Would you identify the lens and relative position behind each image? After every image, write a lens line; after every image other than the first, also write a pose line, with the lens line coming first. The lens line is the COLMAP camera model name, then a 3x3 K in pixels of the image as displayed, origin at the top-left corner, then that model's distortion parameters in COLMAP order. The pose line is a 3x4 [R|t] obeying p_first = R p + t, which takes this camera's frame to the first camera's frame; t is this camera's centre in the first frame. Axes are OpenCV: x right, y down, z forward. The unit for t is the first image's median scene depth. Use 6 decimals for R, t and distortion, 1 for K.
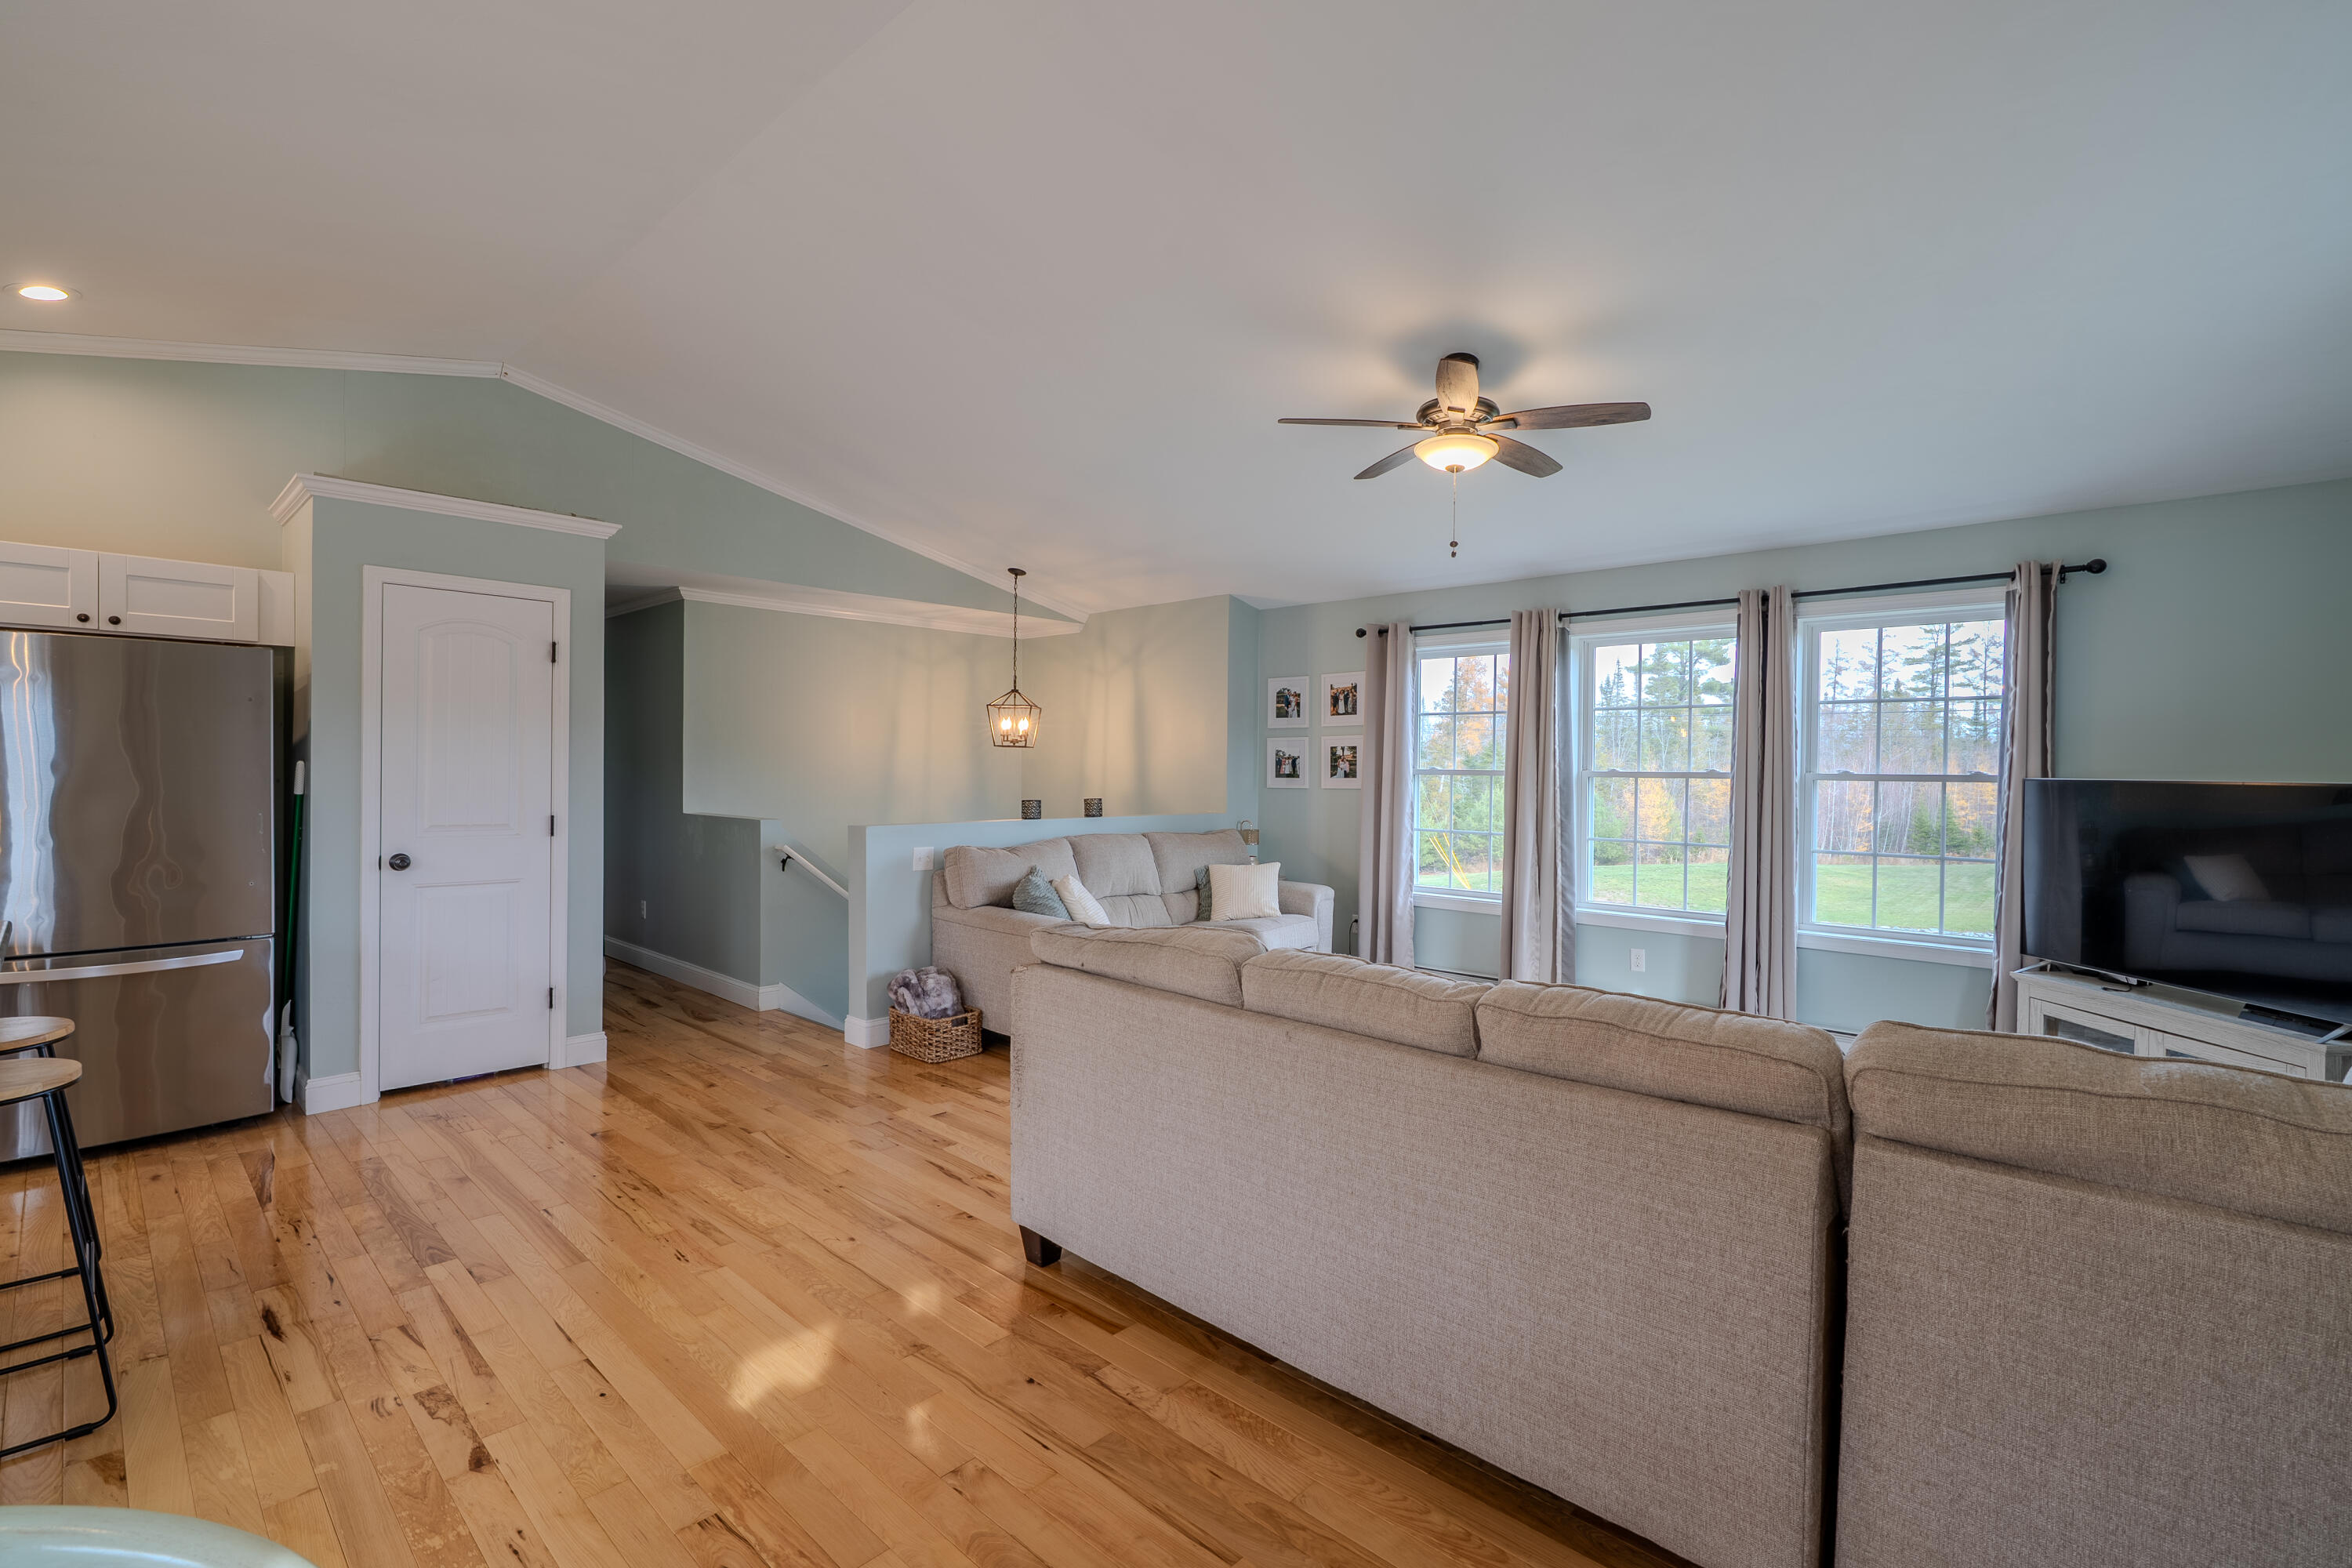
lens RADIAL K [[1055.8, 0, 1208.5], [0, 1055.8, 777.5], [0, 0, 1]] dist [-0.005879, 0.001719]
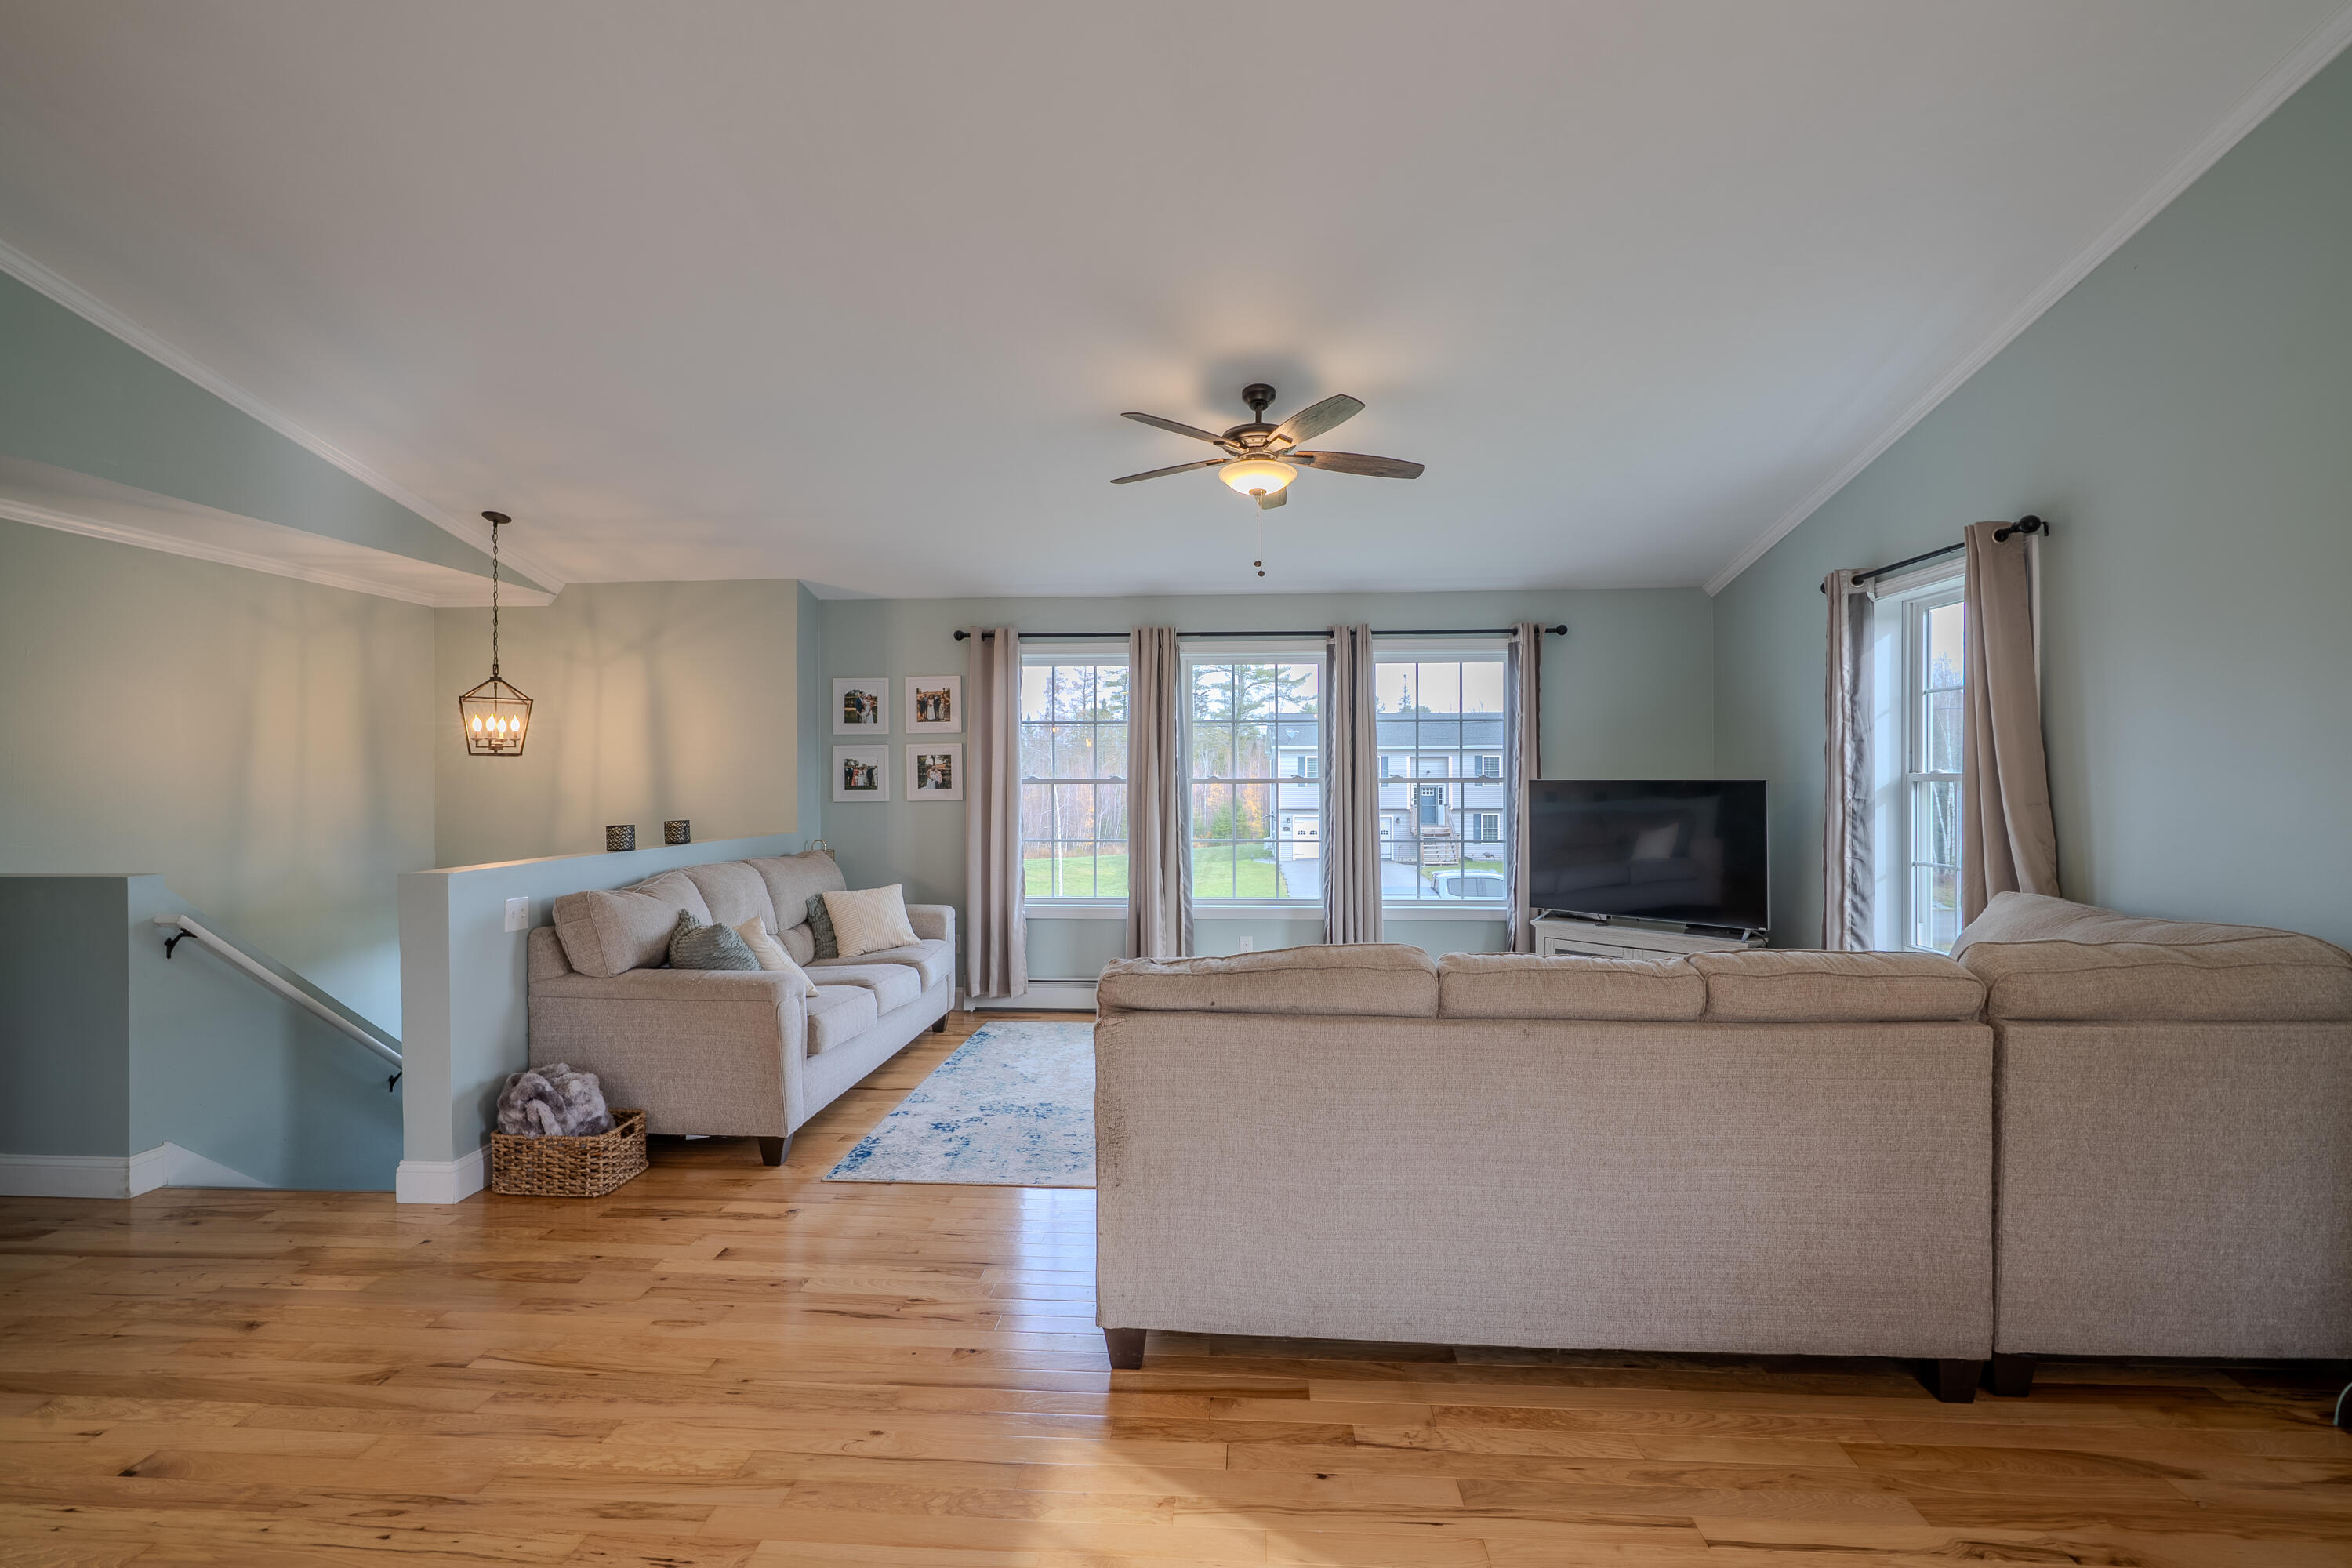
lens RADIAL K [[1055.8, 0, 1188.7], [0, 1055.8, 776.3], [0, 0, 1]] dist [-0.005879, 0.001719]
pose [[0.776447, -0.011423, 0.630079, -0.384971], [0.017008, 0.999851, -0.002832, -0.005761], [-0.629953, 0.012915, 0.776526, 0.181371]]
